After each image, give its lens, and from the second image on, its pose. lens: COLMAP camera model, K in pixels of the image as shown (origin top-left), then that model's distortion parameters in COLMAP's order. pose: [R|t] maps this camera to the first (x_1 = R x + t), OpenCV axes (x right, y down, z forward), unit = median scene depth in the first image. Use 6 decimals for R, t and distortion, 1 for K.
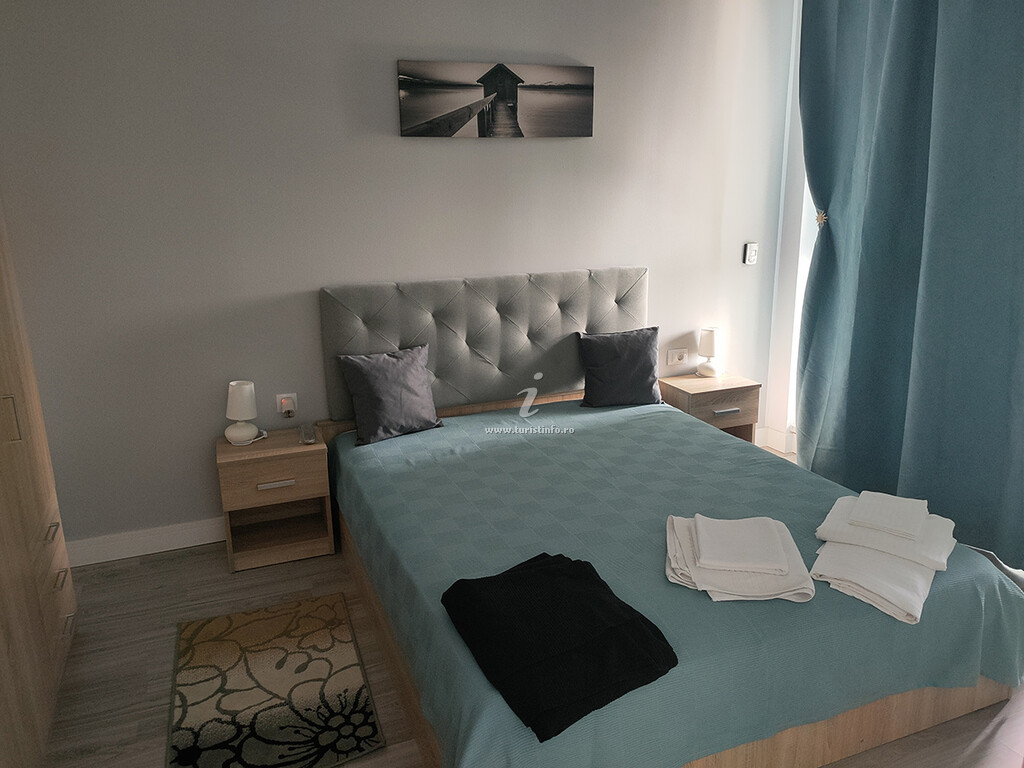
lens RADIAL K [[773.2, 0, 512.0], [0, 773.2, 384.0], [0, 0, 1]] dist [0.037946, -0.077708]
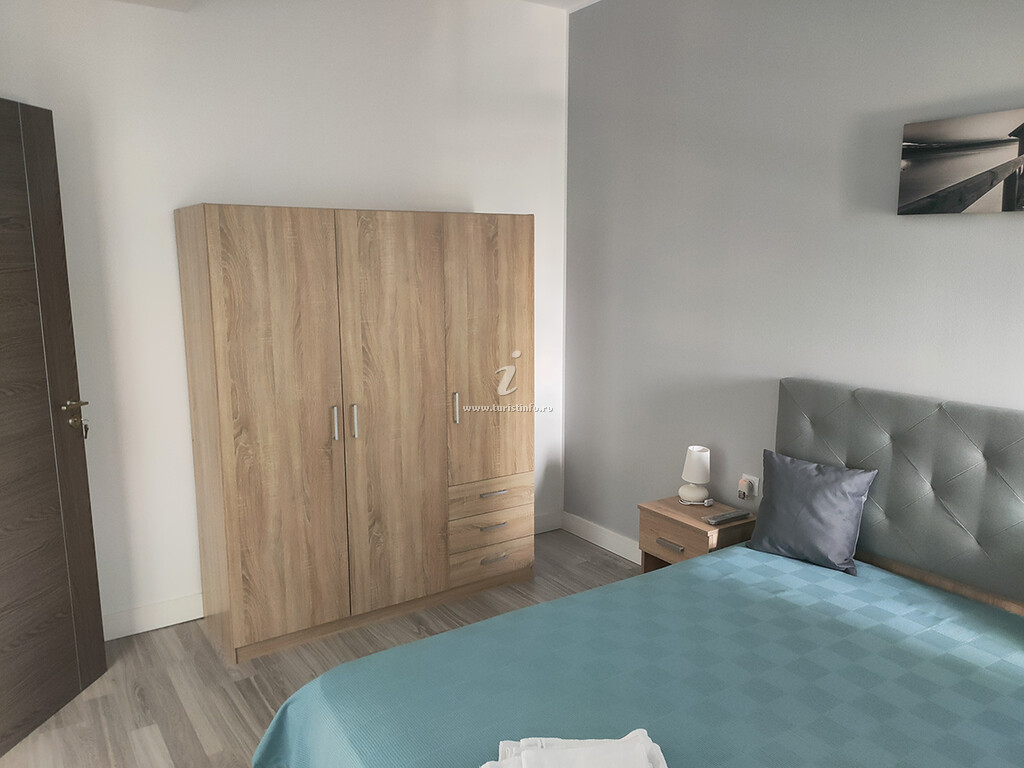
lens RADIAL K [[773.2, 0, 512.0], [0, 773.2, 384.0], [0, 0, 1]] dist [0.037946, -0.077708]
pose [[0.211456, 0.173505, -0.961864, 0.581579], [-0.256486, 0.959478, 0.116689, -0.138861], [0.943134, 0.222030, 0.247389, 0.451425]]
